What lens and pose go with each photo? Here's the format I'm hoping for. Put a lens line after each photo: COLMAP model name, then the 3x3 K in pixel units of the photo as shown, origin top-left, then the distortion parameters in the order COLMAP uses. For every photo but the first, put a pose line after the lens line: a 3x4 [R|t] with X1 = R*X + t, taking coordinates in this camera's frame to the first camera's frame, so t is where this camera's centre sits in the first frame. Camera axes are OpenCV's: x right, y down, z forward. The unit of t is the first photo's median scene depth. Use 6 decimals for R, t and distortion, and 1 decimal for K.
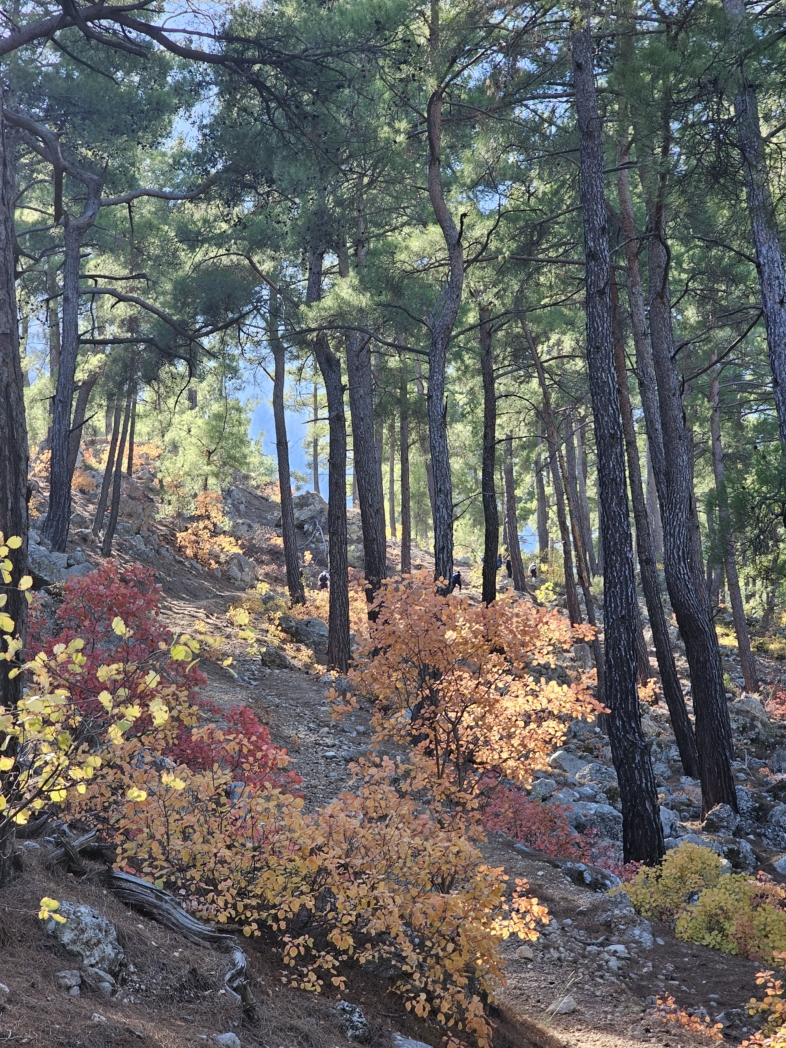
lens RADIAL K [[2111.8, 0, 393.0], [0, 2111.8, 524.0], [0, 0, 1]] dist [-0.013773, 0.098965]
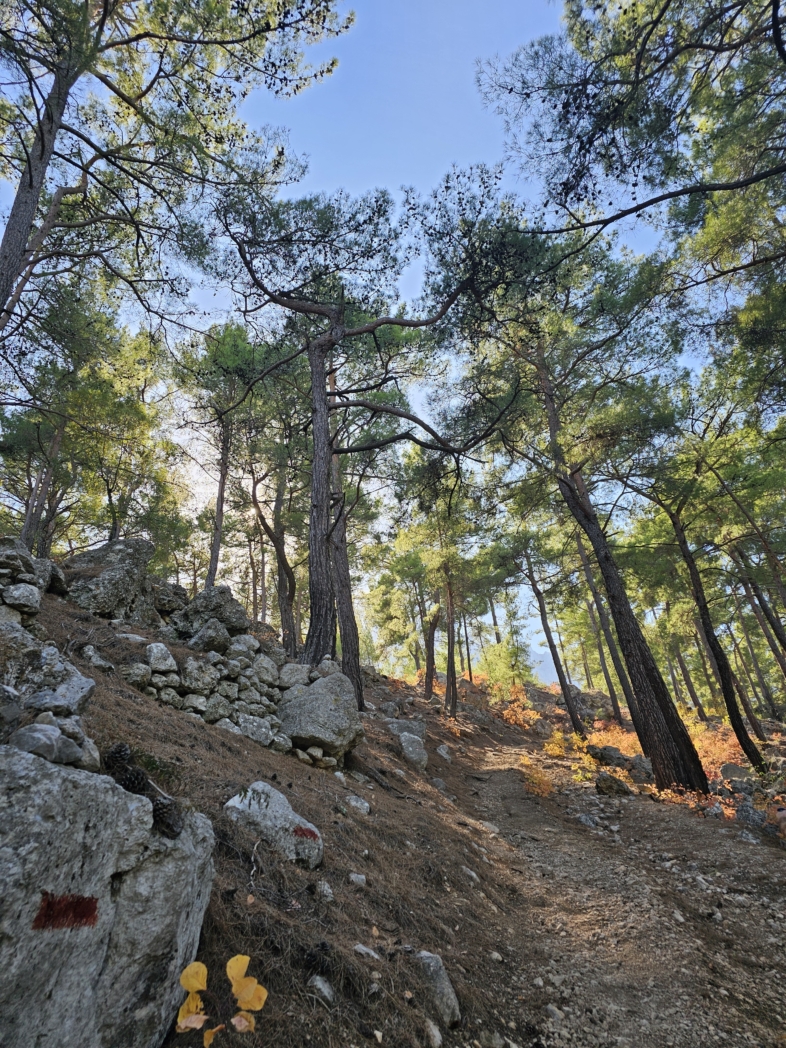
lens RADIAL K [[693.2, 0, 393.0], [0, 693.2, 524.0], [0, 0, 1]] dist [0.086372, -0.001996]
pose [[0.955433, -0.208479, -0.209009, -0.034099], [0.139368, 0.942680, -0.303201, 0.021362], [0.260240, 0.260559, 0.929723, 0.379843]]
